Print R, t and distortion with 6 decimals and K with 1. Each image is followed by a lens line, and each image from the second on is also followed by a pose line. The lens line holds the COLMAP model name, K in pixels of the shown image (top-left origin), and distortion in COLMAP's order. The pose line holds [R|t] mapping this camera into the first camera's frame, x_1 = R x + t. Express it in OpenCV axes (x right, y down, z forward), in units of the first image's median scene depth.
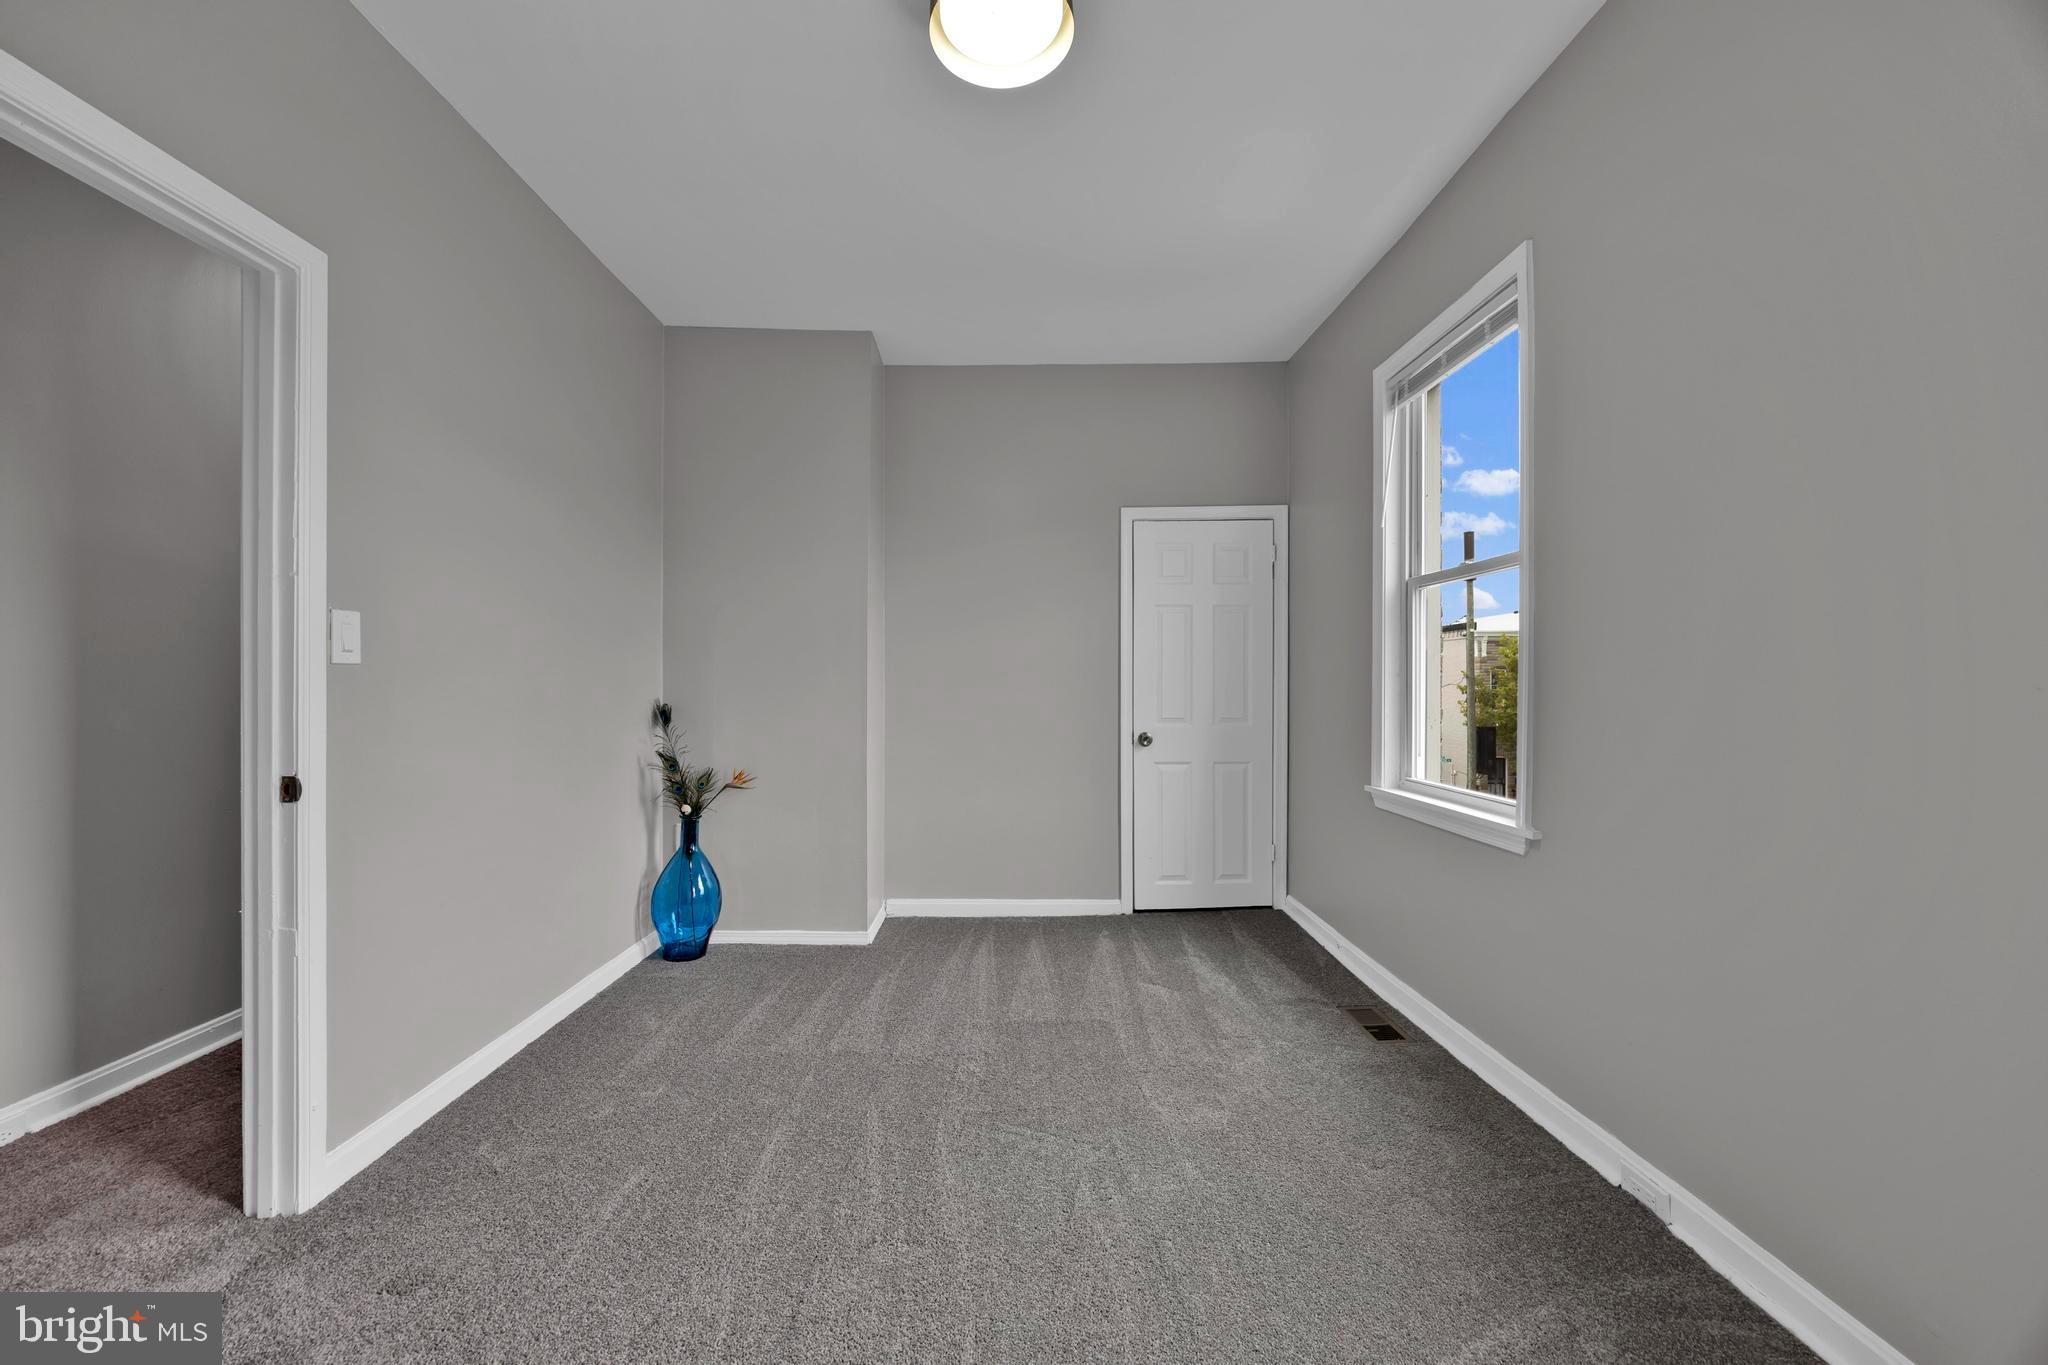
lens RADIAL K [[774.3, 0, 1026.2], [0, 774.3, 686.5], [0, 0, 1]] dist [-0.004015, 0.000071]
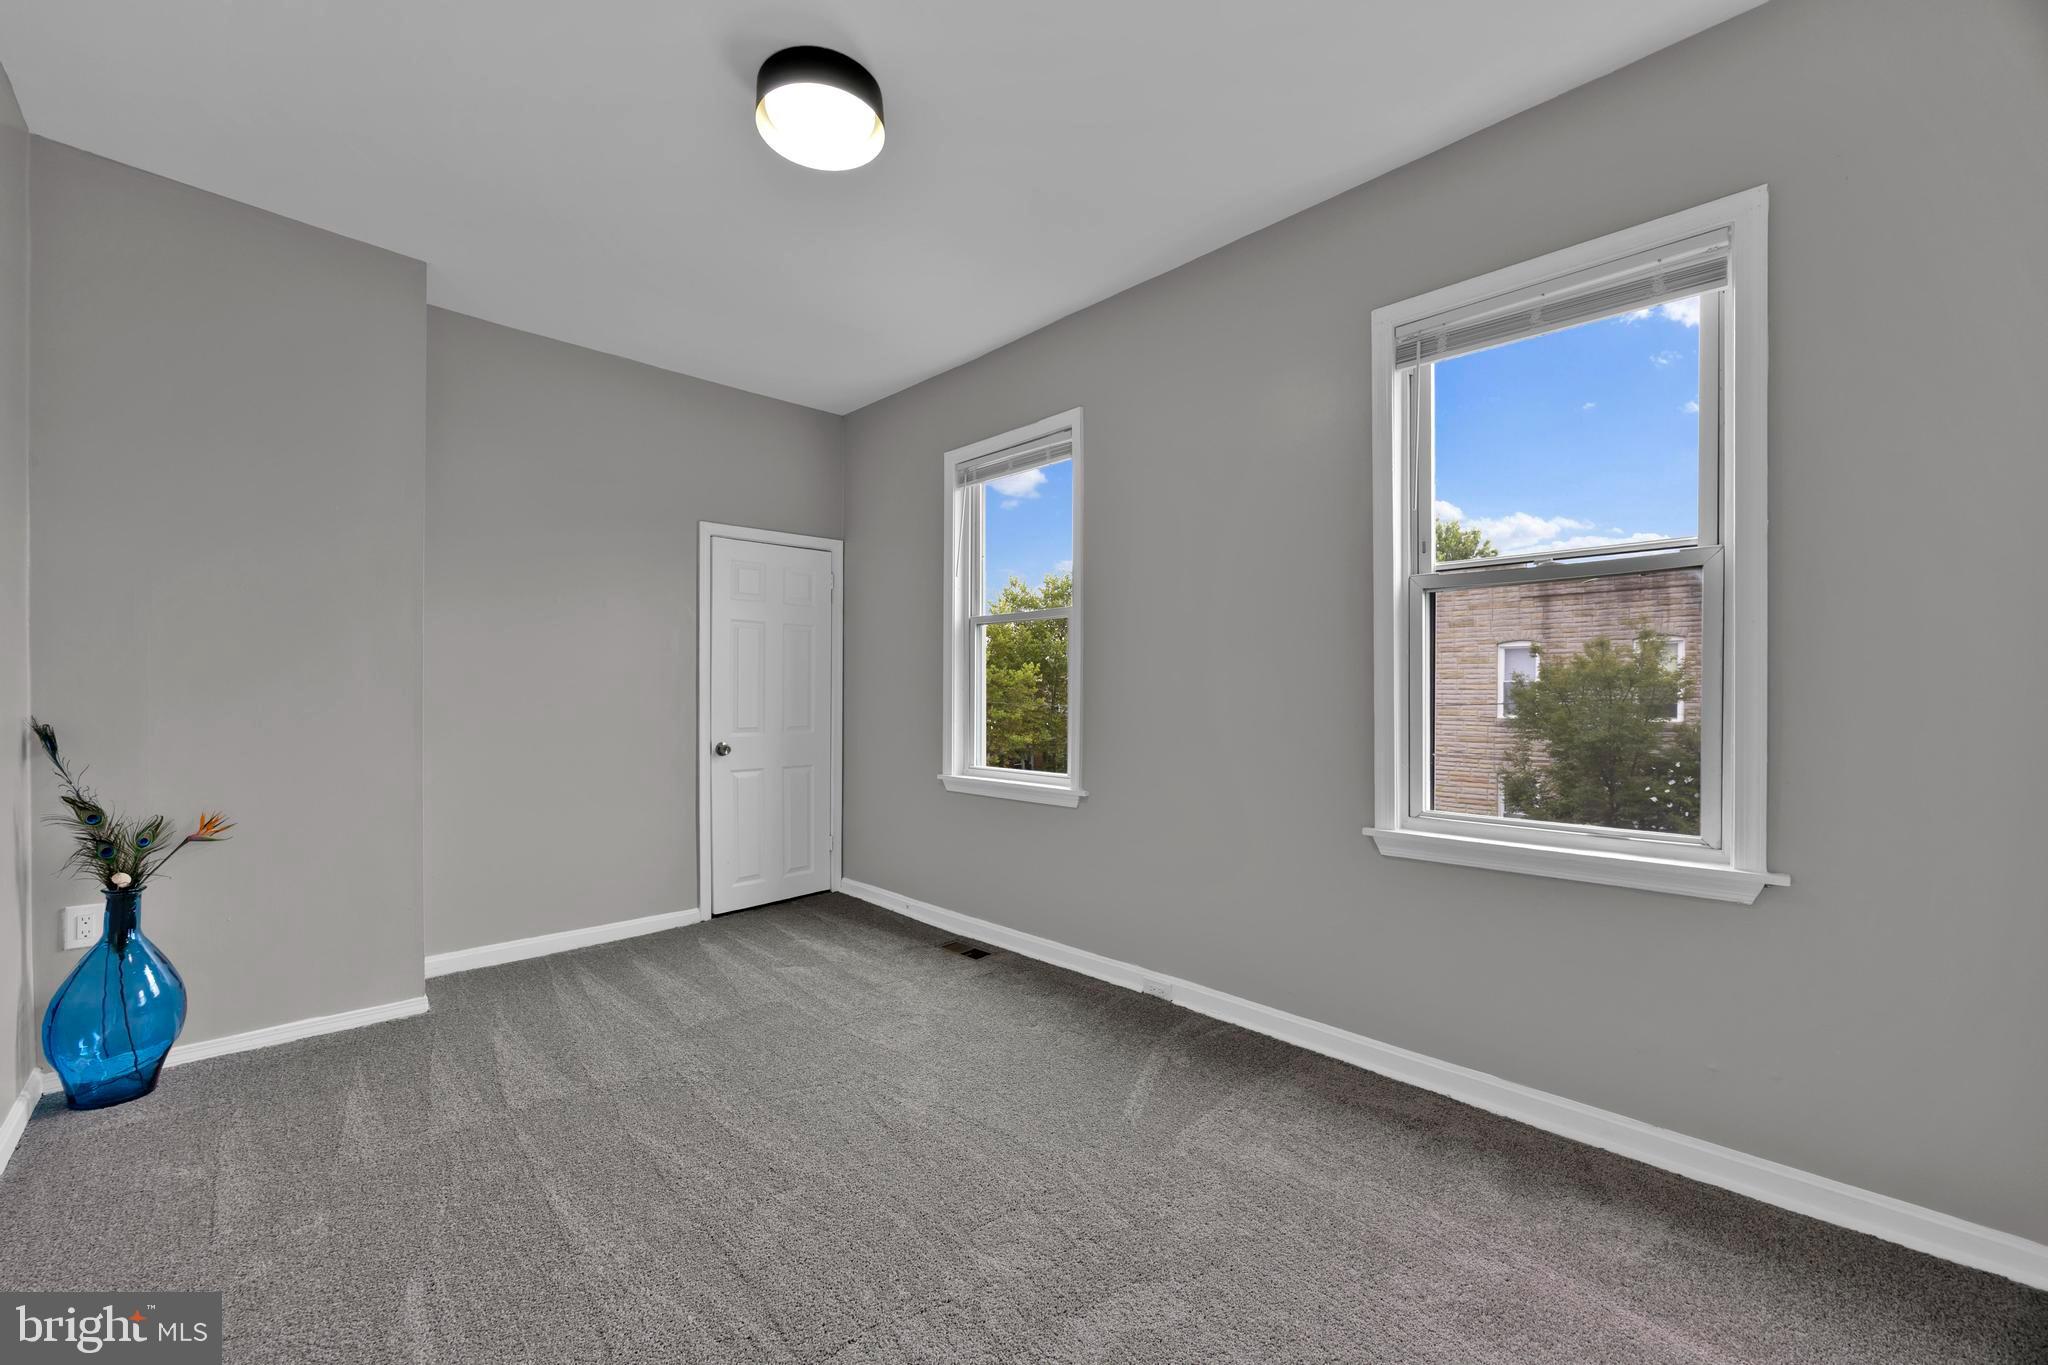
lens RADIAL K [[769.1, 0, 1017.1], [0, 769.1, 708.1], [0, 0, 1]] dist [-0.001462, 0.000025]
pose [[0.730598, -0.008619, 0.682754, -0.328784], [-0.000481, 0.999914, 0.013138, 0.000036], [-0.682808, -0.009927, 0.730530, -0.023389]]
